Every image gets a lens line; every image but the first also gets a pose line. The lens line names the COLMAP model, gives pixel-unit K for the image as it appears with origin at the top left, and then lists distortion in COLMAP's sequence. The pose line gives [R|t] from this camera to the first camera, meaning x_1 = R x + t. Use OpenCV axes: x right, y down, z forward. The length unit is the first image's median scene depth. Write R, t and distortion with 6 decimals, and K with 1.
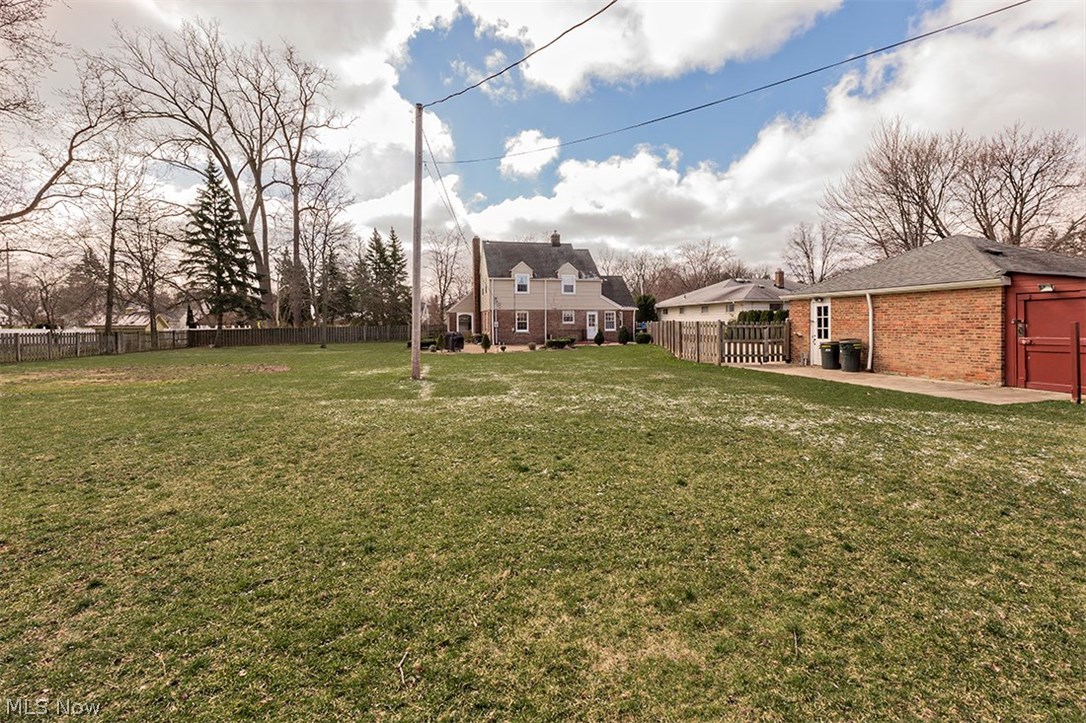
lens RADIAL K [[472.6, 0, 535.1], [0, 472.6, 361.6], [0, 0, 1]] dist [-0.003771, 0.001112]
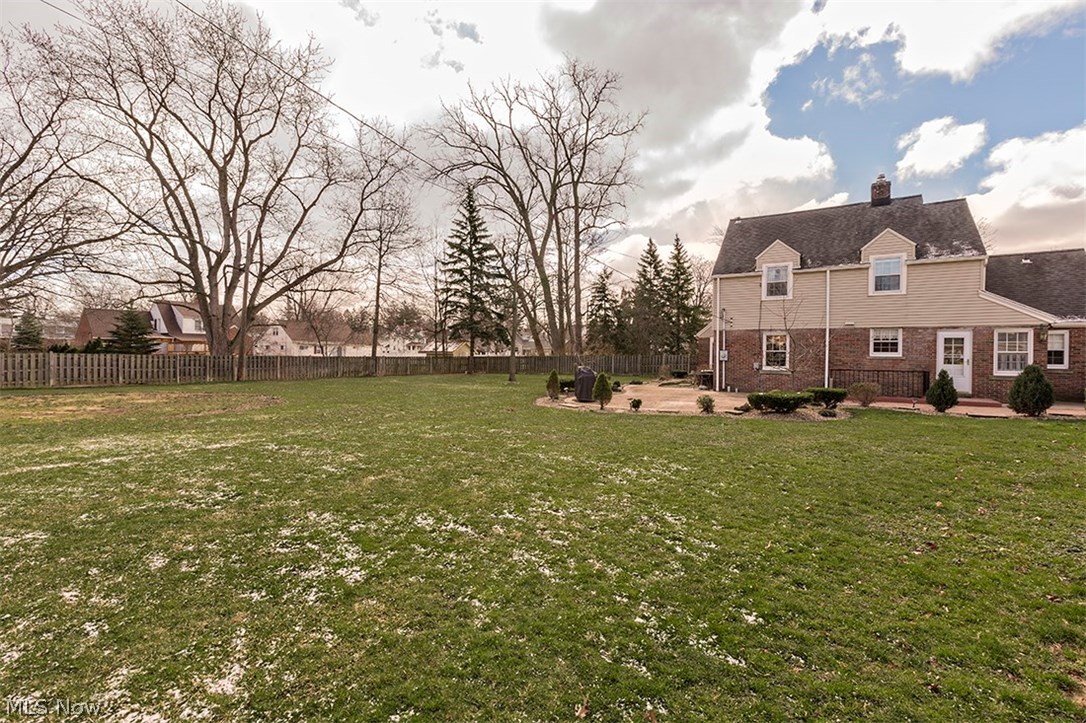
lens RADIAL K [[472.6, 0, 540.7], [0, 472.6, 363.6], [0, 0, 1]] dist [-0.003771, 0.001112]
pose [[0.722519, 0.028092, -0.690780, 0.209268], [-0.068872, 0.997129, -0.031487, -0.049097], [0.687912, 0.070325, 0.722379, 0.598025]]
